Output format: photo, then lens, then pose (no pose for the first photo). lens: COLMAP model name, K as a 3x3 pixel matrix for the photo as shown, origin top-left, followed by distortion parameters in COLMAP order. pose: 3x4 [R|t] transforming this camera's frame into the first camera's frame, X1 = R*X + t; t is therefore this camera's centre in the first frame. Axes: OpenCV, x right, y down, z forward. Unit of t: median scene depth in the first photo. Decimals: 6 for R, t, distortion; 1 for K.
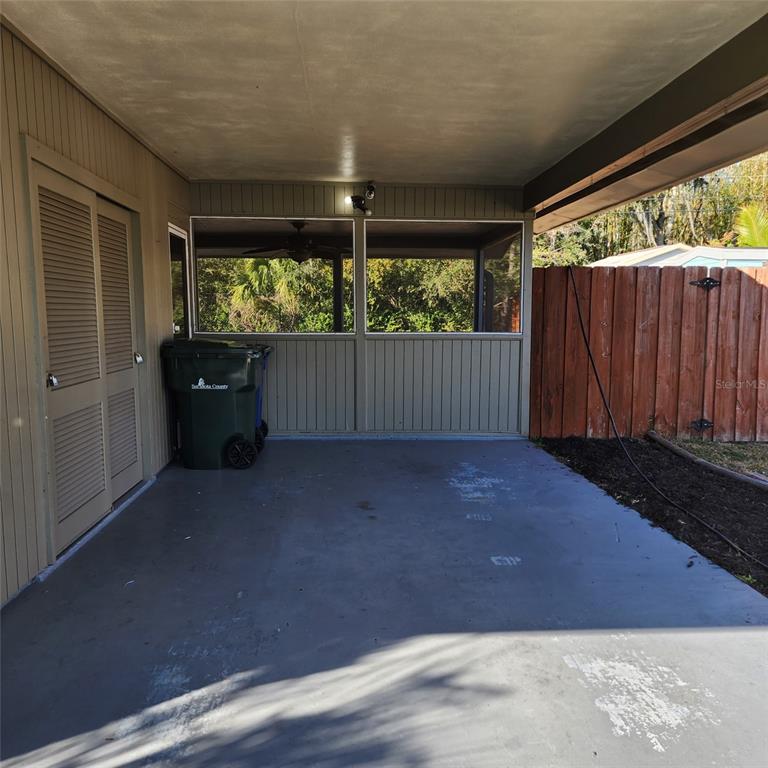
lens RADIAL K [[683.0, 0, 380.1], [0, 683.0, 379.9], [0, 0, 1]] dist [0.076610, -0.080956]
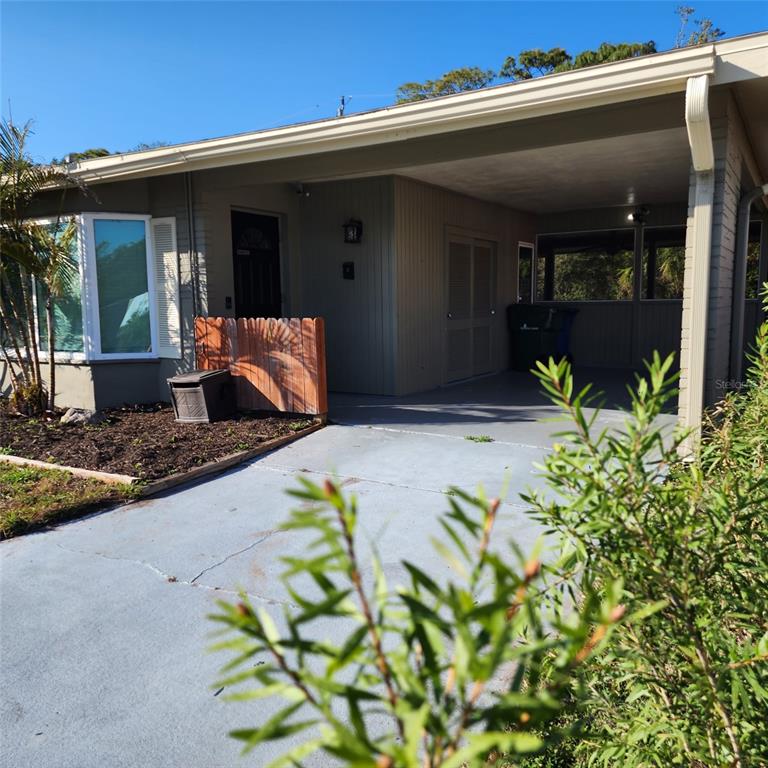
lens RADIAL K [[683.0, 0, 380.1], [0, 683.0, 379.9], [0, 0, 1]] dist [0.076610, -0.080956]
pose [[0.828254, 0.053217, -0.557821, 0.412226], [-0.040138, 0.998557, 0.035667, 0.088164], [0.558914, -0.007152, 0.829195, -0.702568]]
